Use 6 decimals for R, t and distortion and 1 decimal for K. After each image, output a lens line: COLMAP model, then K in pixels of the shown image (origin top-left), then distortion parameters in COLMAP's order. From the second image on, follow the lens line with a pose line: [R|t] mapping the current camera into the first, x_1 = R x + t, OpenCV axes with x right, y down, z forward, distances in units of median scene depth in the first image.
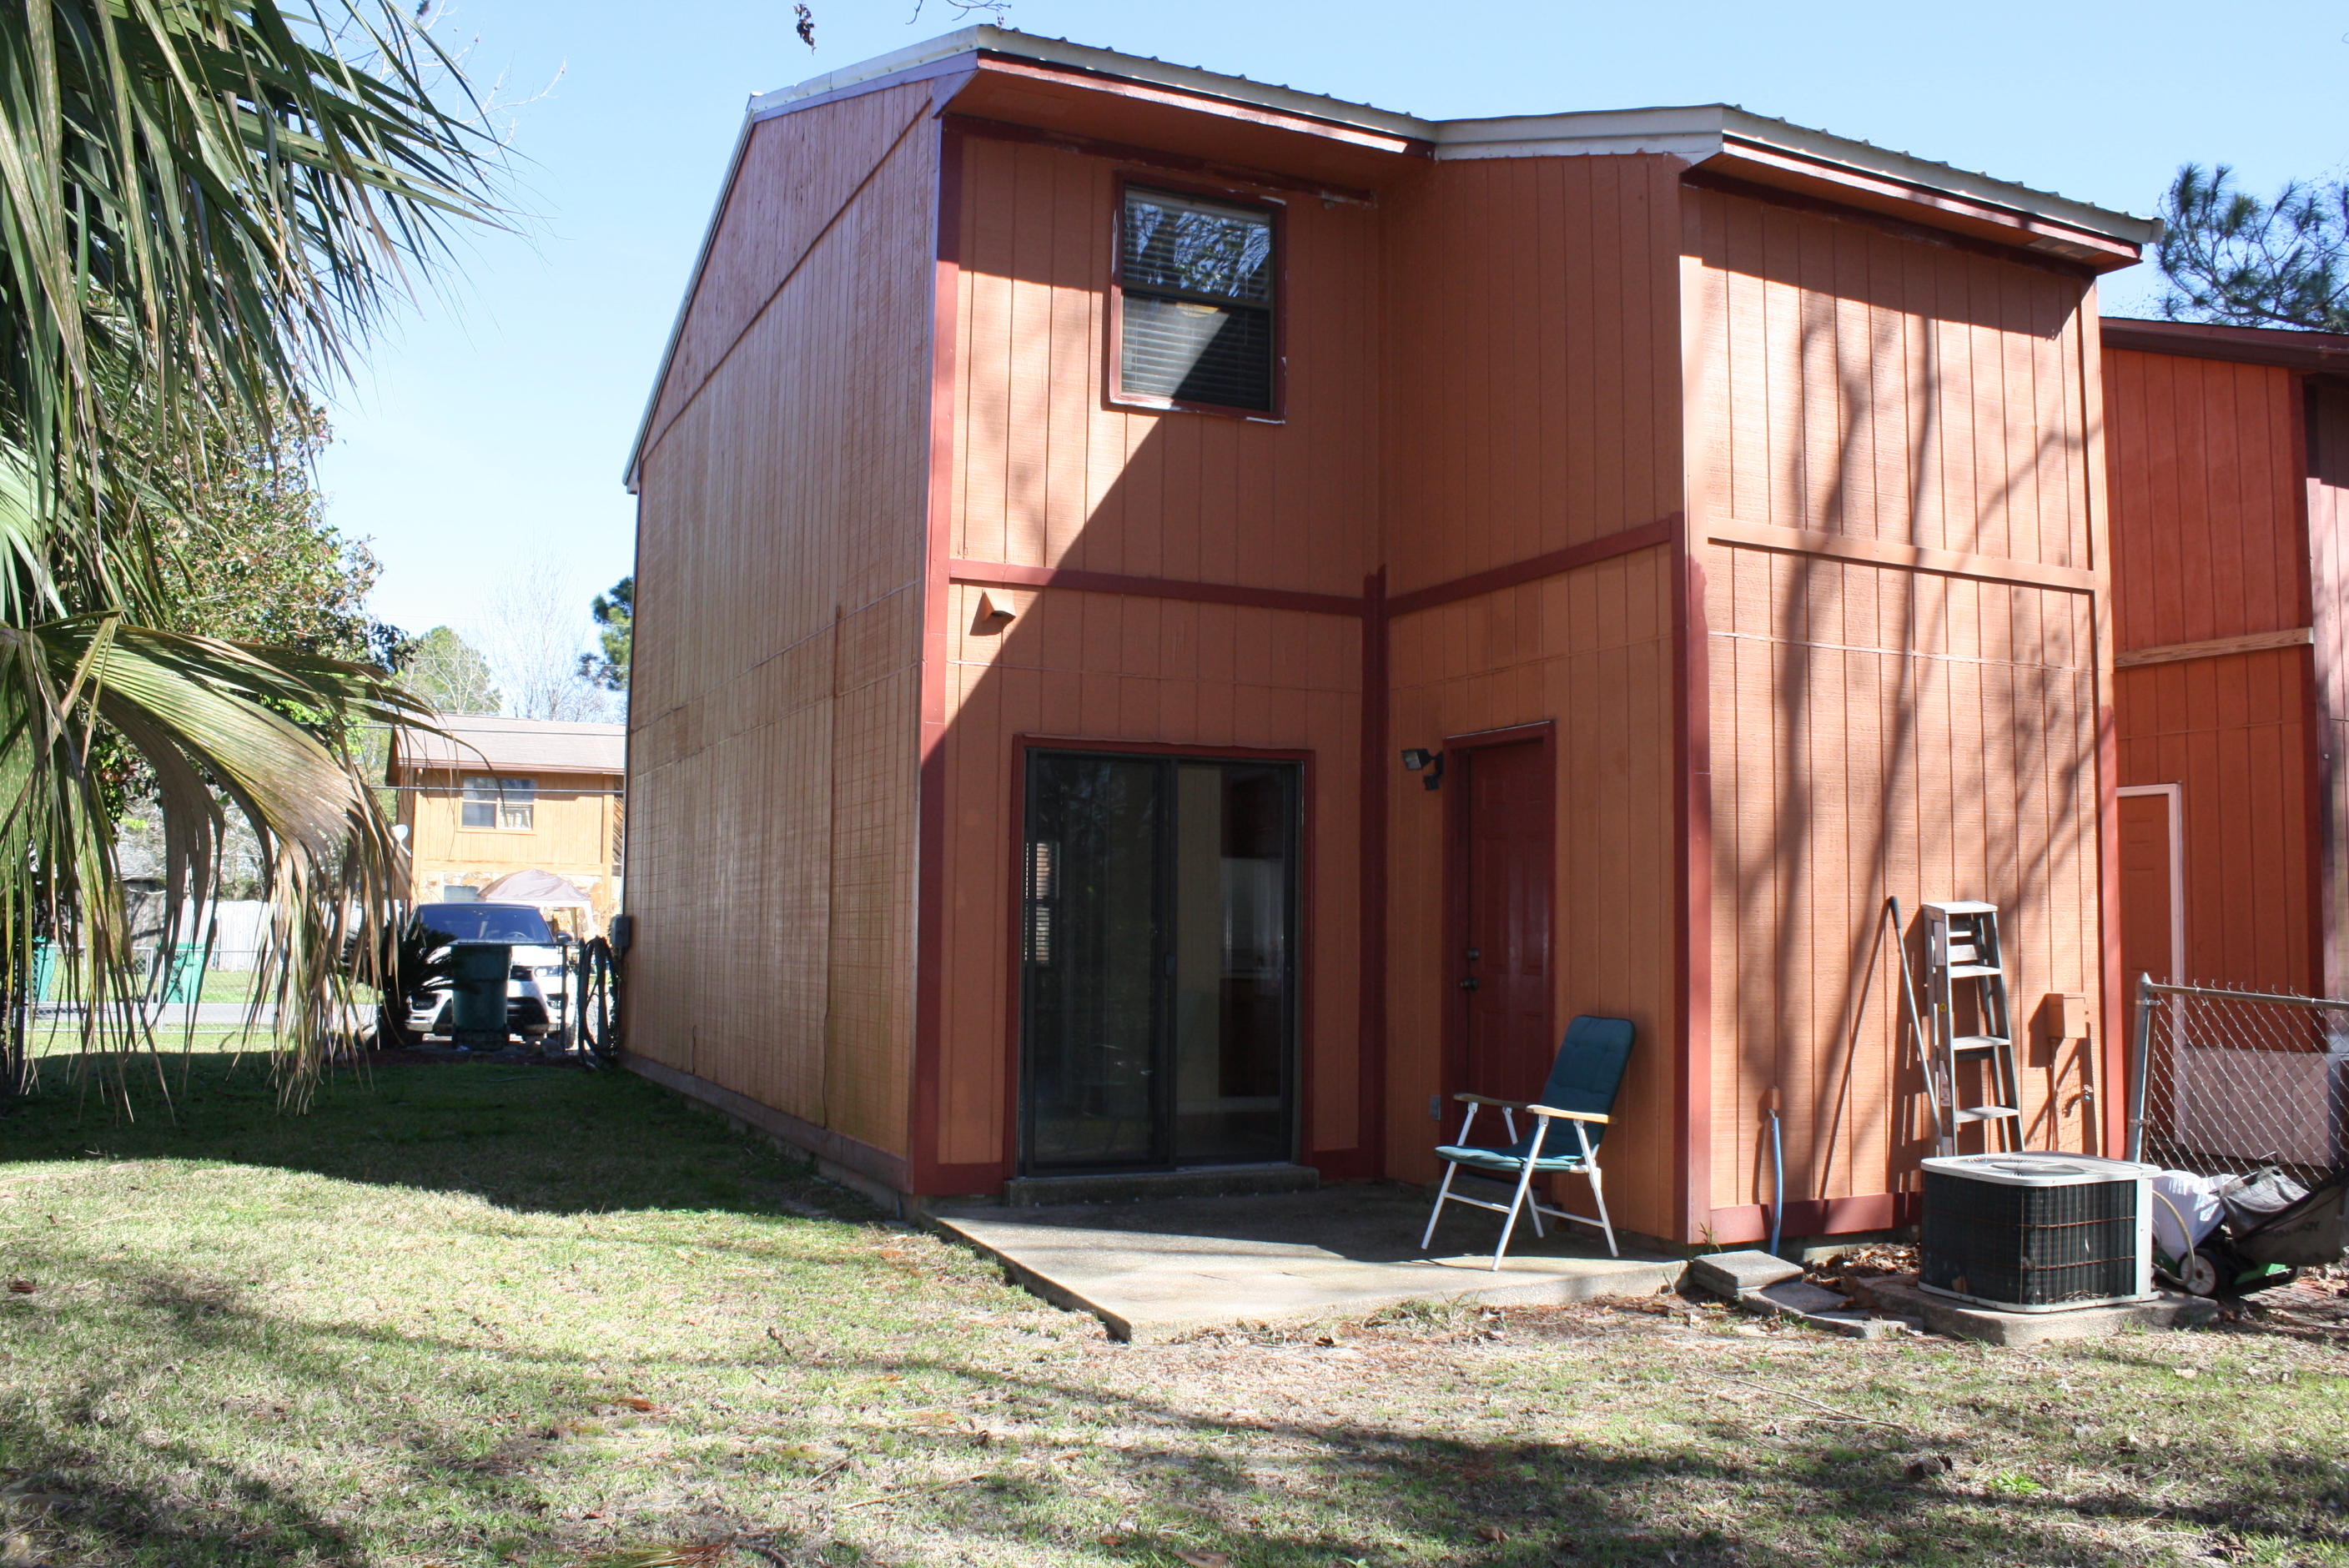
lens RADIAL K [[1994.7, 0, 1174.1], [0, 1994.7, 786.2], [0, 0, 1]] dist [-0.117035, 0.079219]
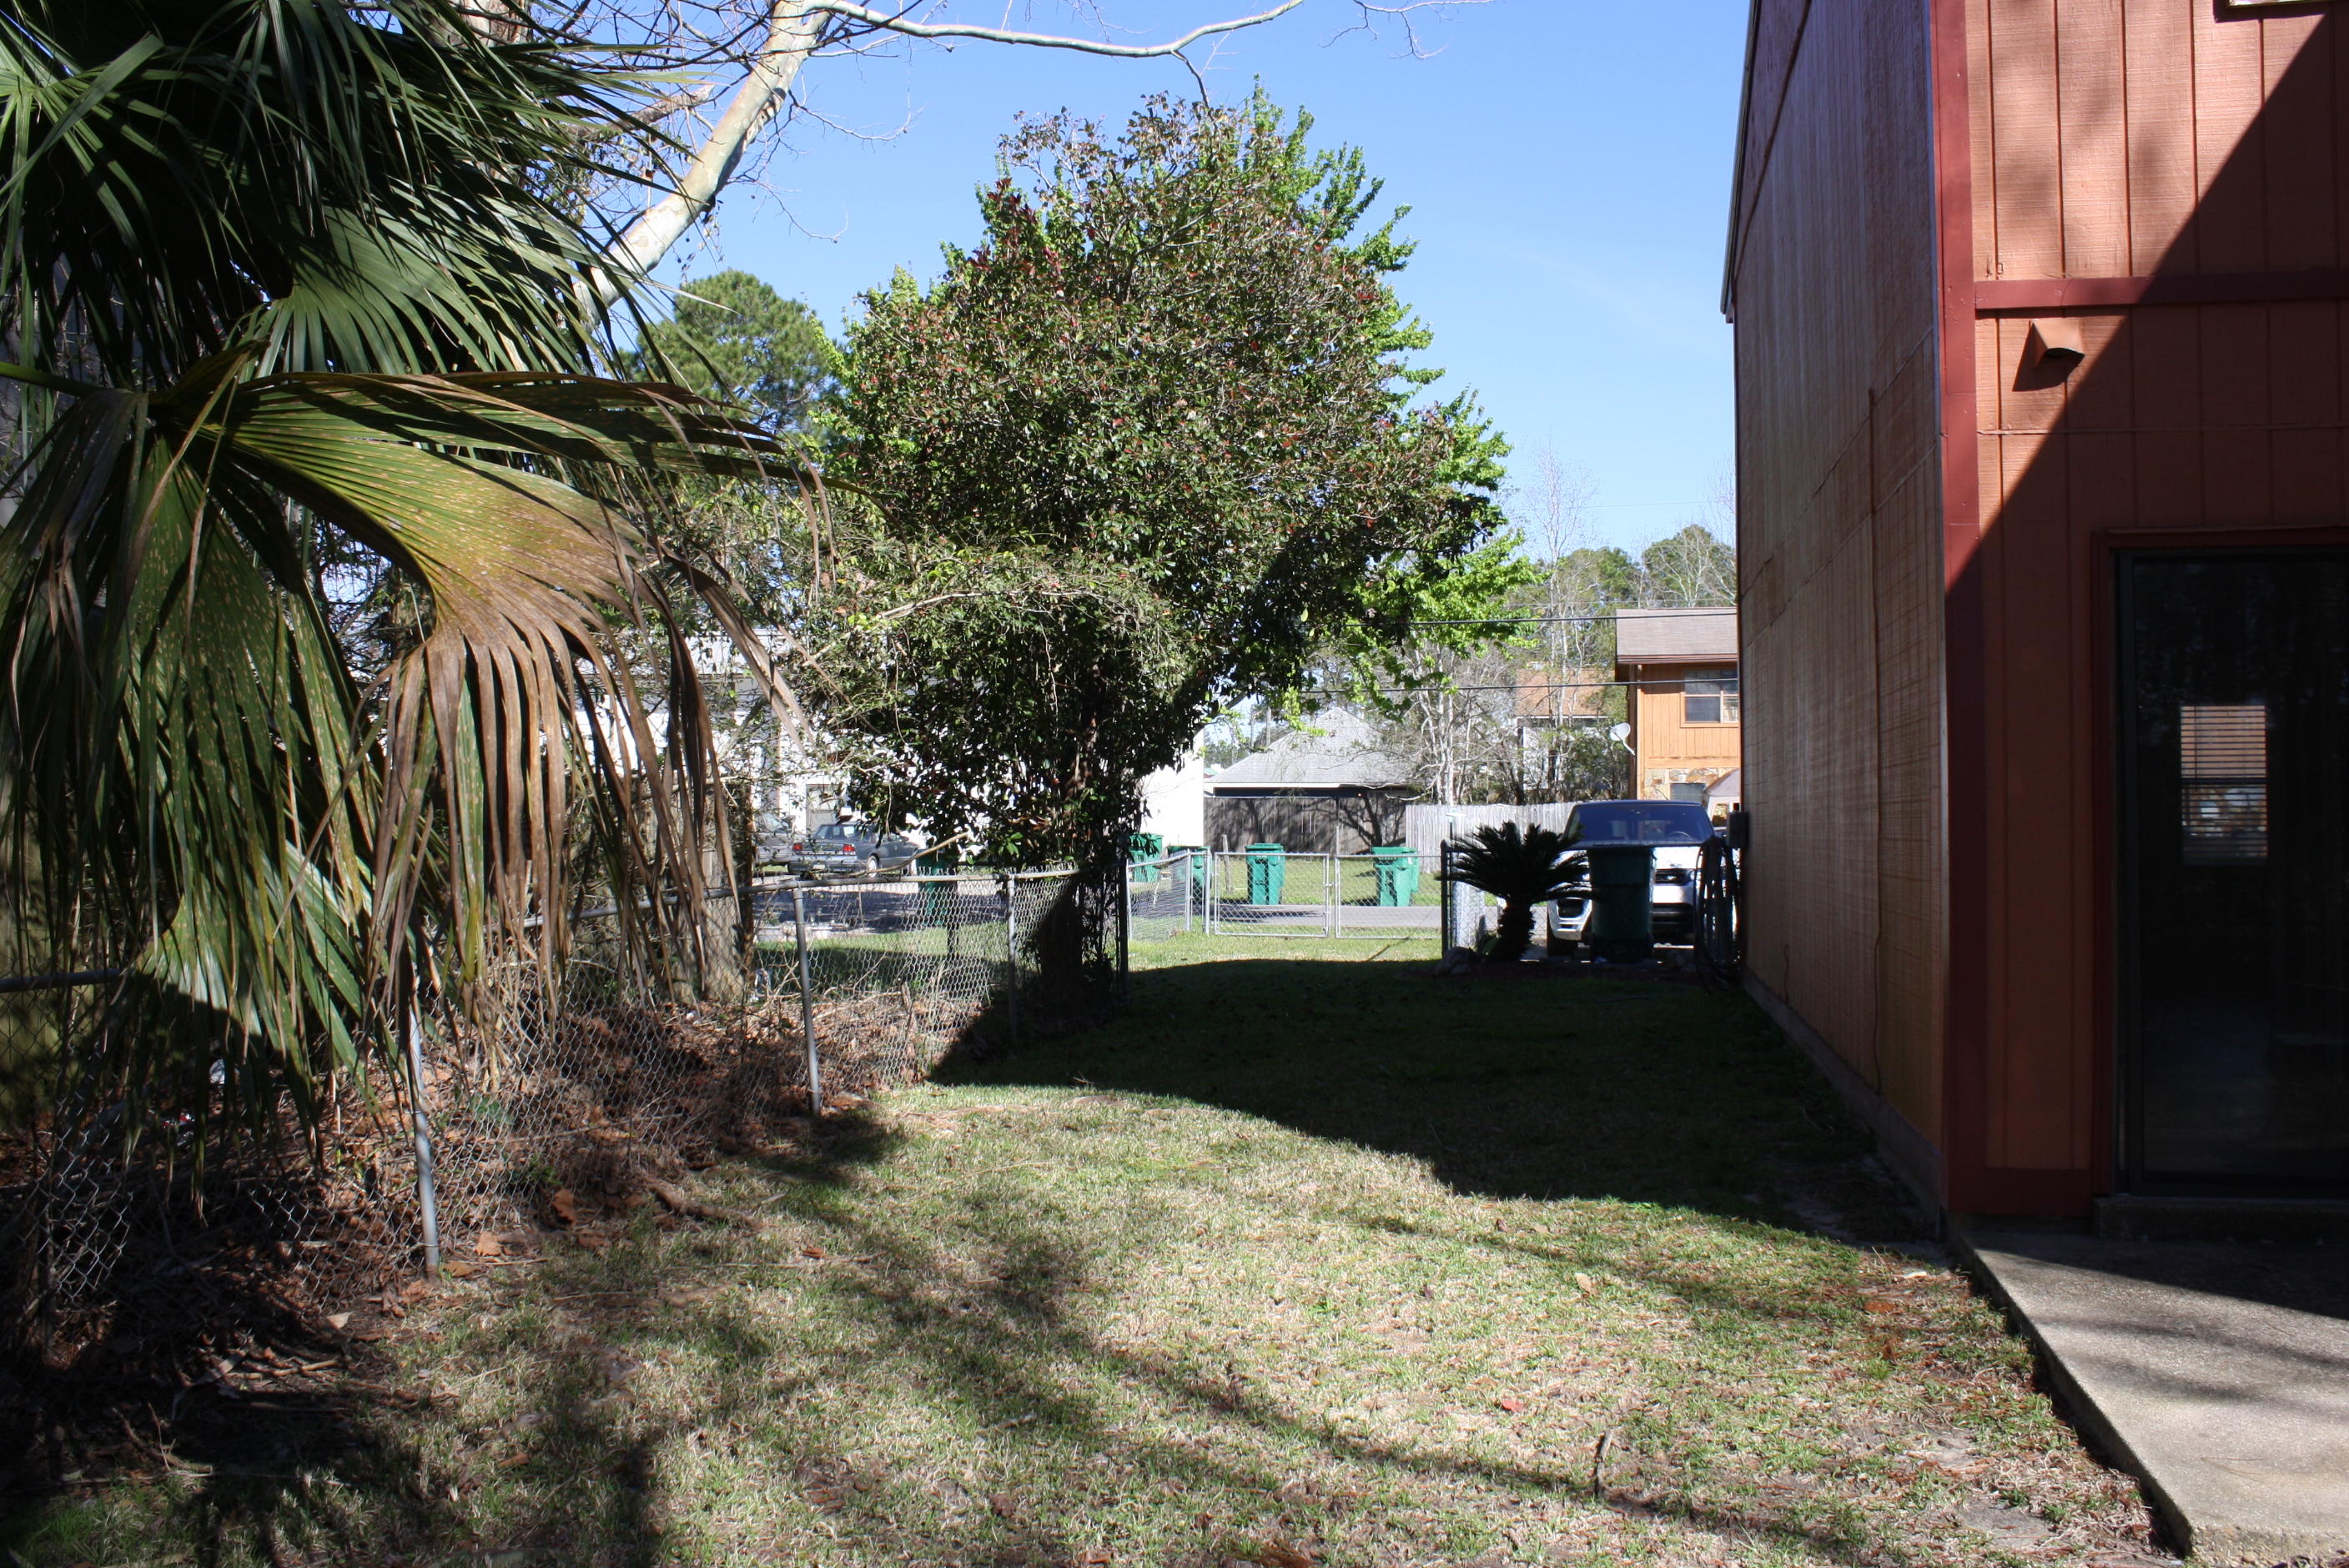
lens RADIAL K [[1994.7, 0, 1170.5], [0, 1994.7, 773.4], [0, 0, 1]] dist [-0.117035, 0.079219]
pose [[0.806847, -0.030810, -0.589956, 0.052142], [0.058447, 0.997903, 0.027820, 0.018334], [0.587862, -0.056927, 0.806956, 0.282423]]
